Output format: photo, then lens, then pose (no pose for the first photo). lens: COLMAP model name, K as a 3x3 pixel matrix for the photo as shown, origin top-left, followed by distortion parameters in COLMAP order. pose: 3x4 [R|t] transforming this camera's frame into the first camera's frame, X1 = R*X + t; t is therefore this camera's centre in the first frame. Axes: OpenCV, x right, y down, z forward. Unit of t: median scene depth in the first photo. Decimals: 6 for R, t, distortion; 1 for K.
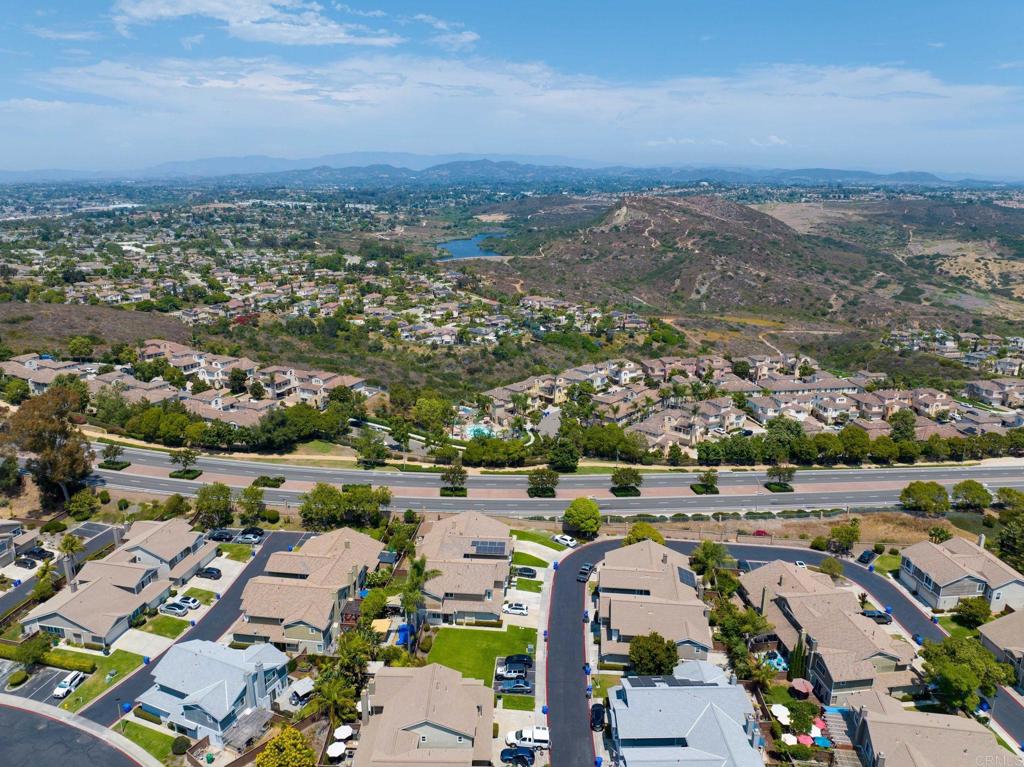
lens RADIAL K [[720.2, 0, 512.0], [0, 720.2, 383.5], [0, 0, 1]] dist [-0.049580, 0.018730]
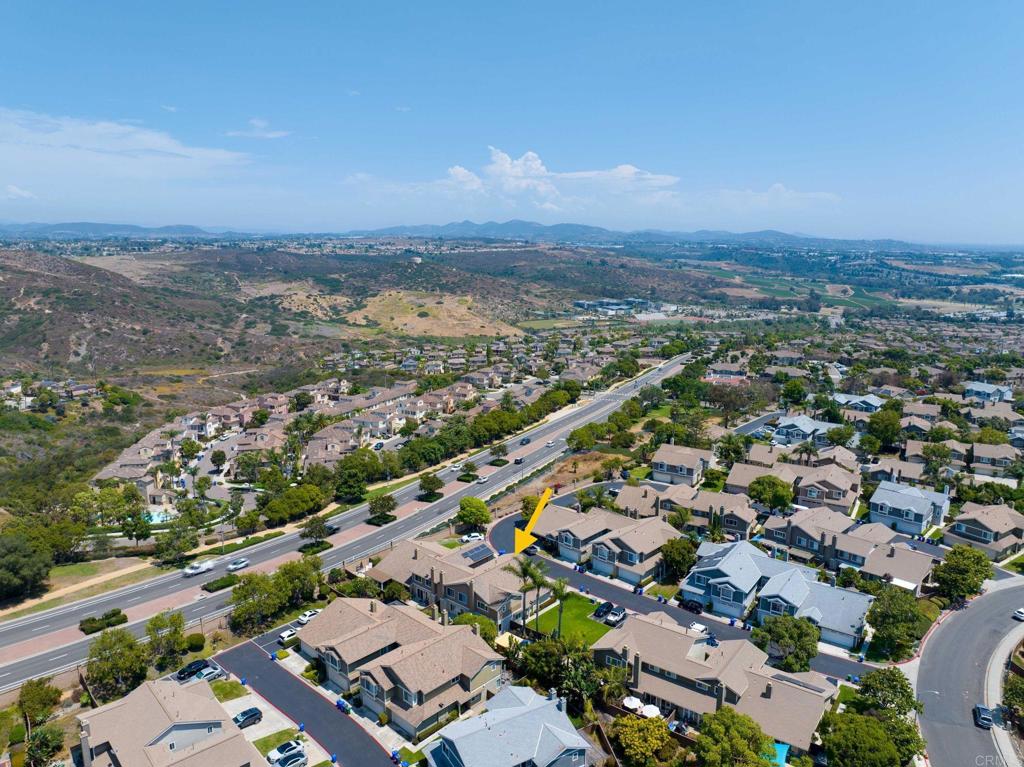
lens RADIAL K [[720.2, 0, 512.0], [0, 720.2, 383.5], [0, 0, 1]] dist [-0.049580, 0.018730]
pose [[0.585122, -0.159298, 0.795146, -0.126628], [0.216107, 0.975689, 0.036441, -0.006209], [-0.781620, 0.150514, 0.605323, 0.046427]]
